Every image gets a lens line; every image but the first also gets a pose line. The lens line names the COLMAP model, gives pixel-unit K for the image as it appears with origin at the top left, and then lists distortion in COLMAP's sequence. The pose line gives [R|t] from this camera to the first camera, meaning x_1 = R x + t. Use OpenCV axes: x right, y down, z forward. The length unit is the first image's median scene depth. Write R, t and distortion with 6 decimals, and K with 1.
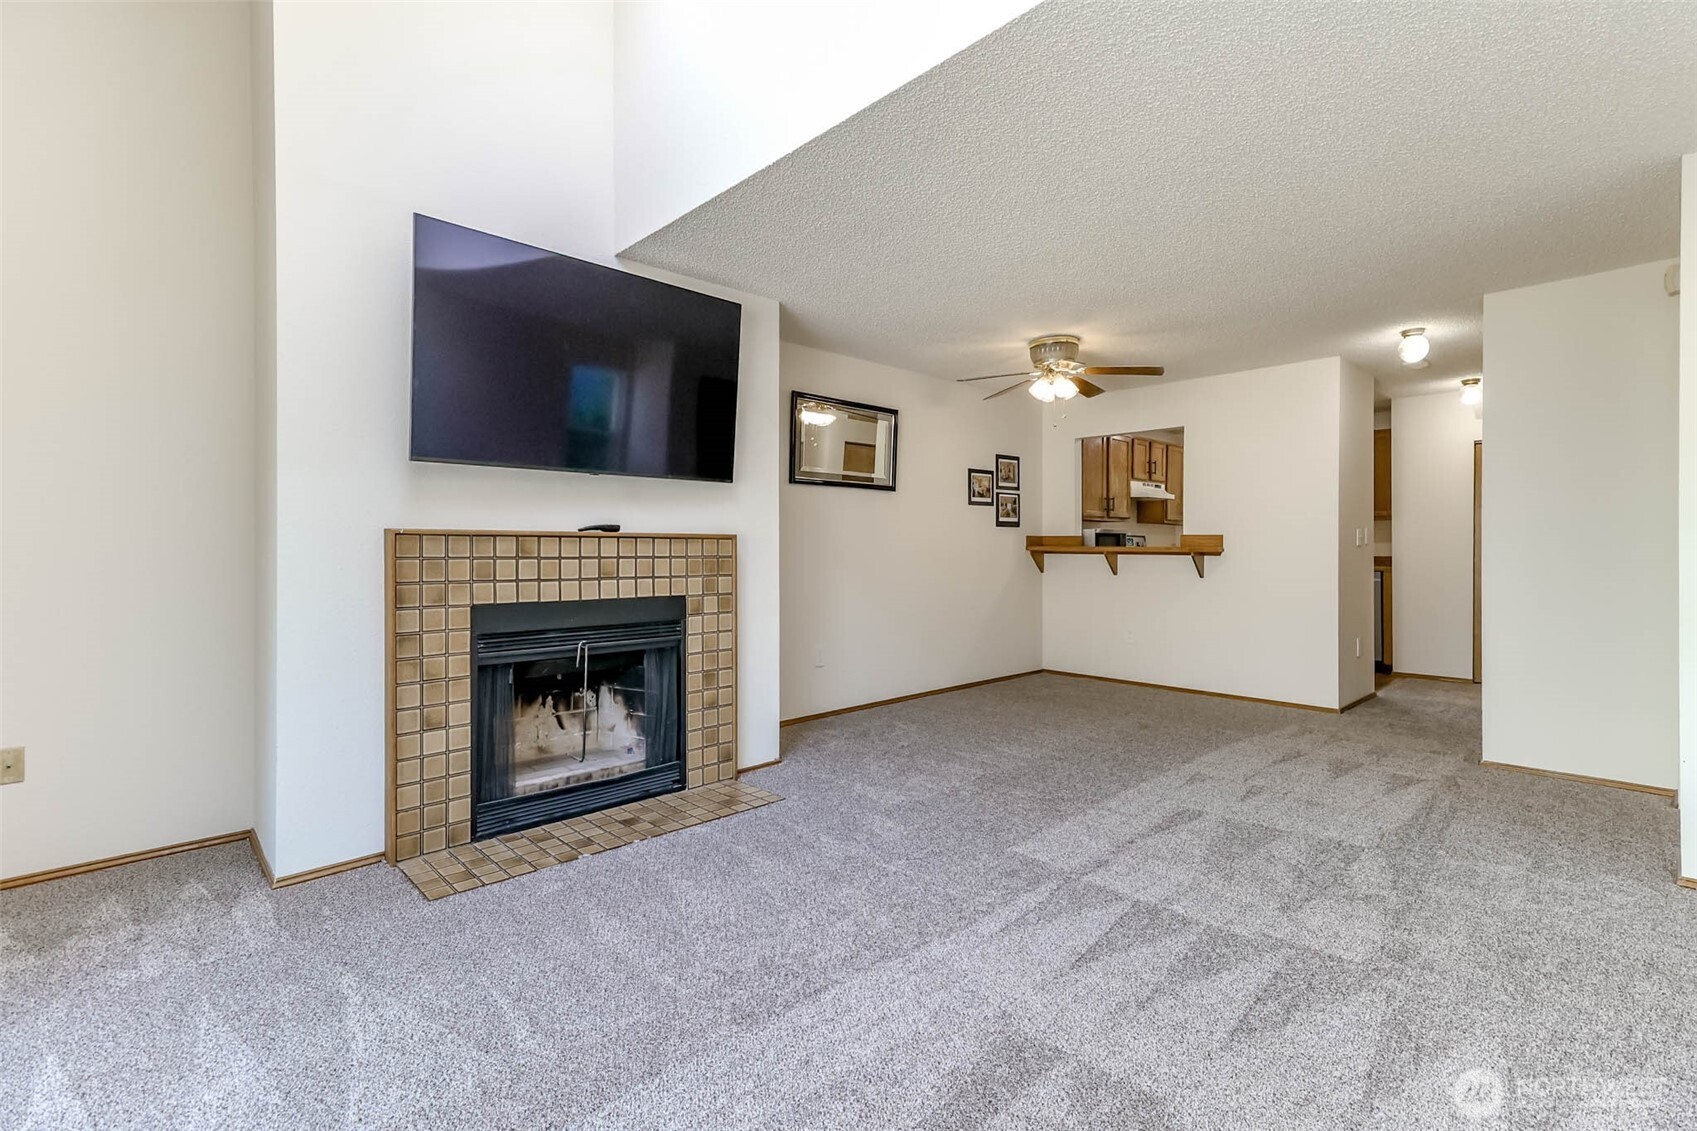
lens RADIAL K [[769.0, 0, 864.3], [0, 769.0, 552.9], [0, 0, 1]] dist [0.016681, 0.000195]
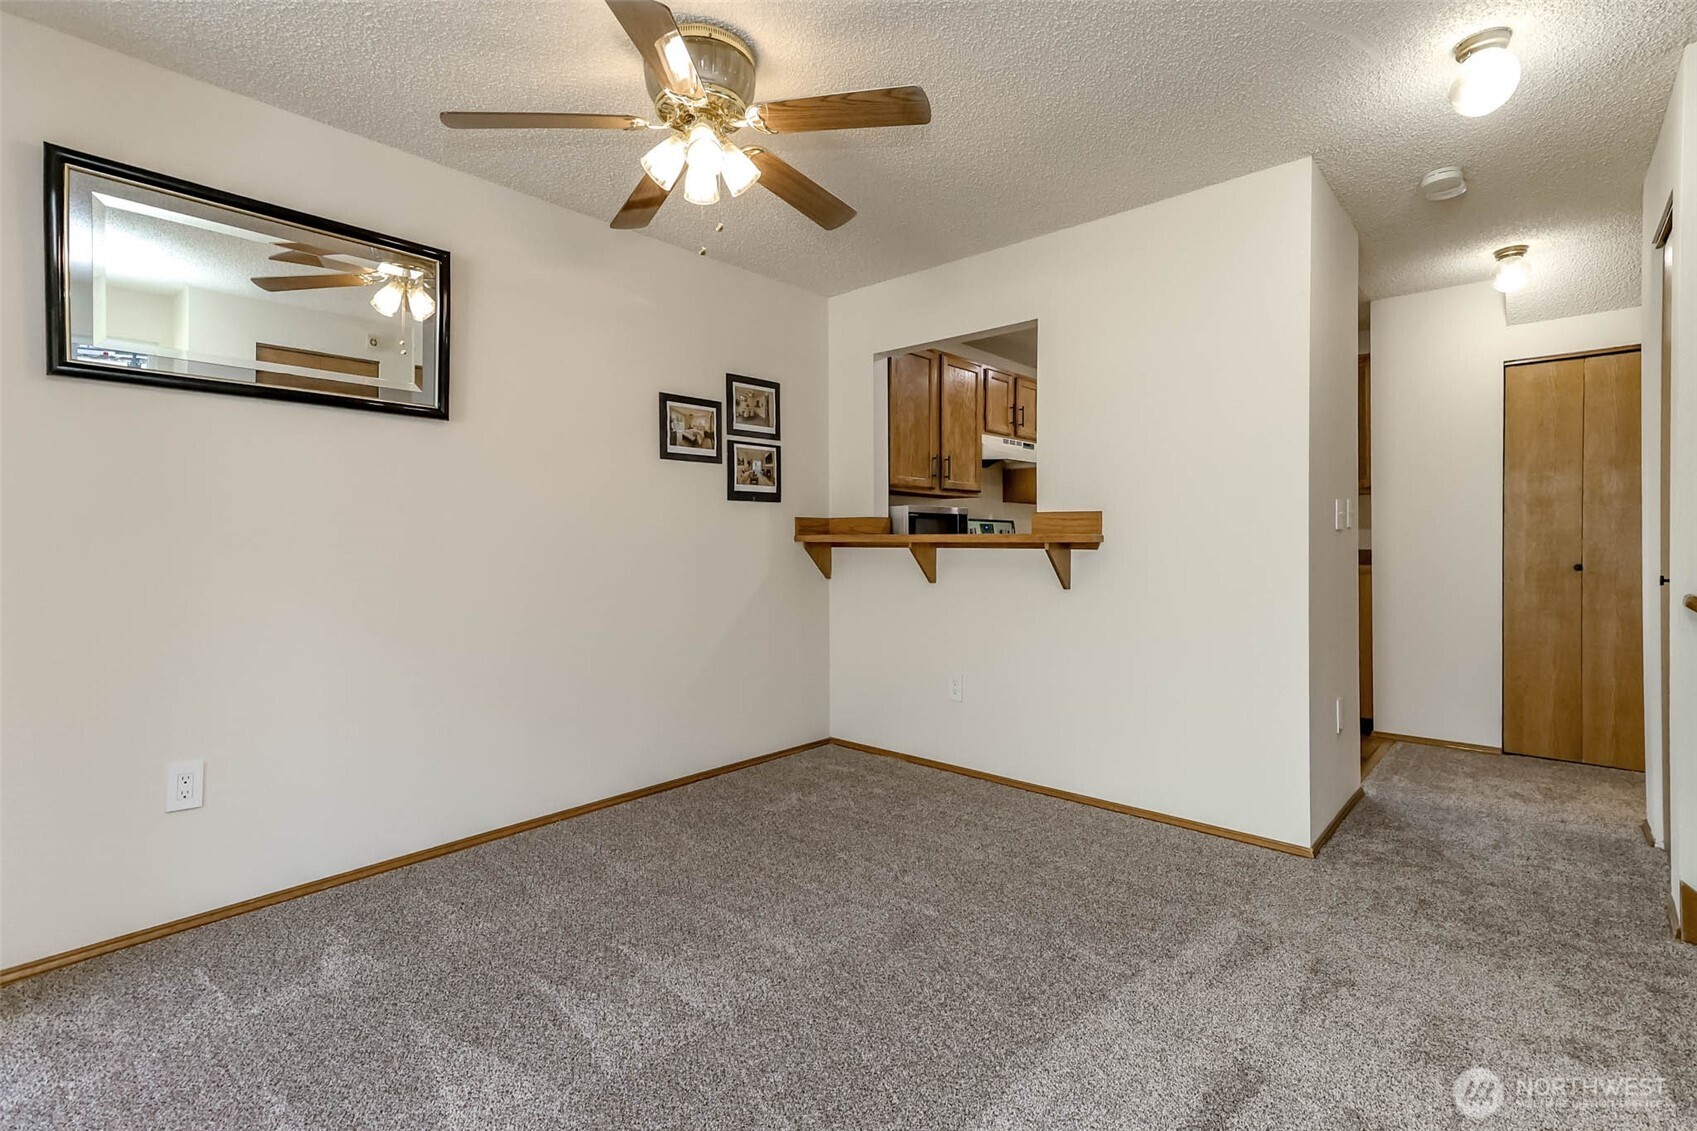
lens RADIAL K [[854.7, 0, 842.4], [0, 854.7, 549.1], [0, 0, 1]] dist [0.024979, -0.000160]
pose [[0.995824, -0.003990, 0.091206, 0.260162], [0.003805, 0.999990, 0.002210, 0.001448], [-0.091214, -0.001854, 0.995830, 0.472387]]
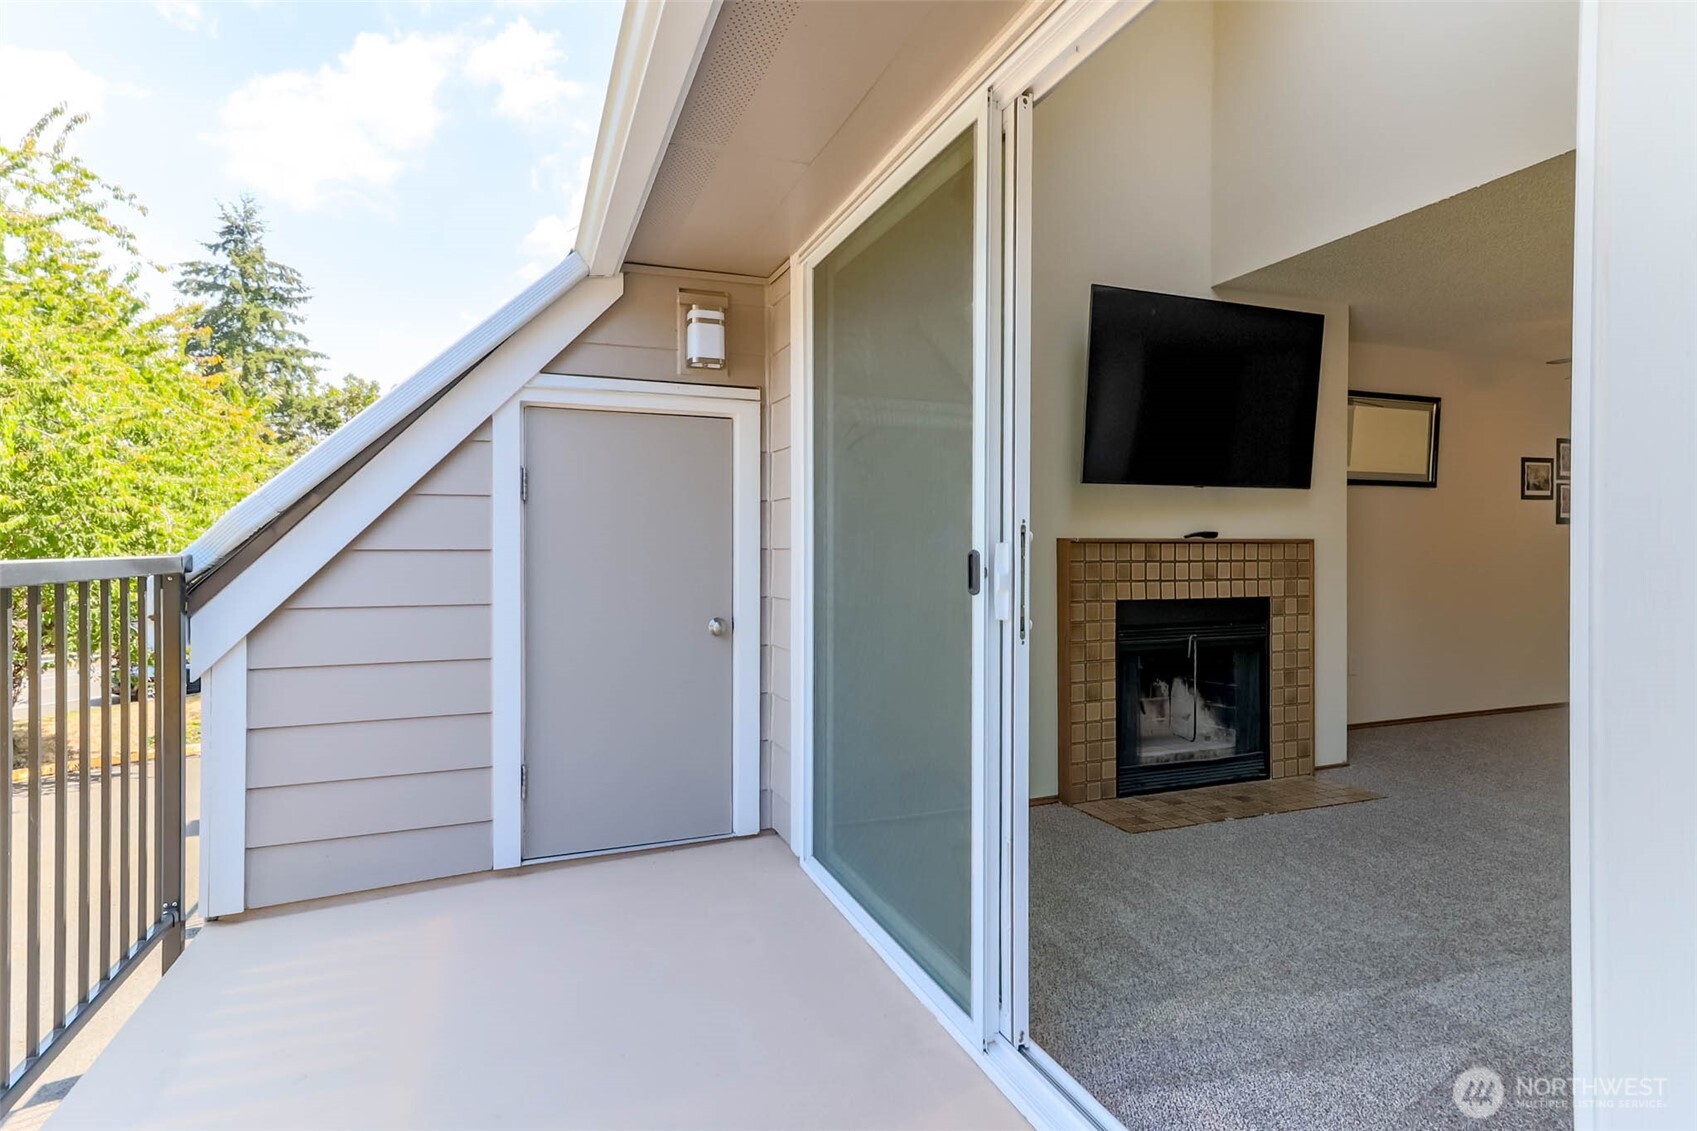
lens RADIAL K [[854.7, 0, 859.1], [0, 854.7, 561.5], [0, 0, 1]] dist [0.024979, -0.000160]
pose [[0.920847, -0.000915, -0.389923, -0.211165], [0.003403, 0.999978, 0.005688, -0.001593], [0.389910, -0.006565, 0.920830, -0.228684]]
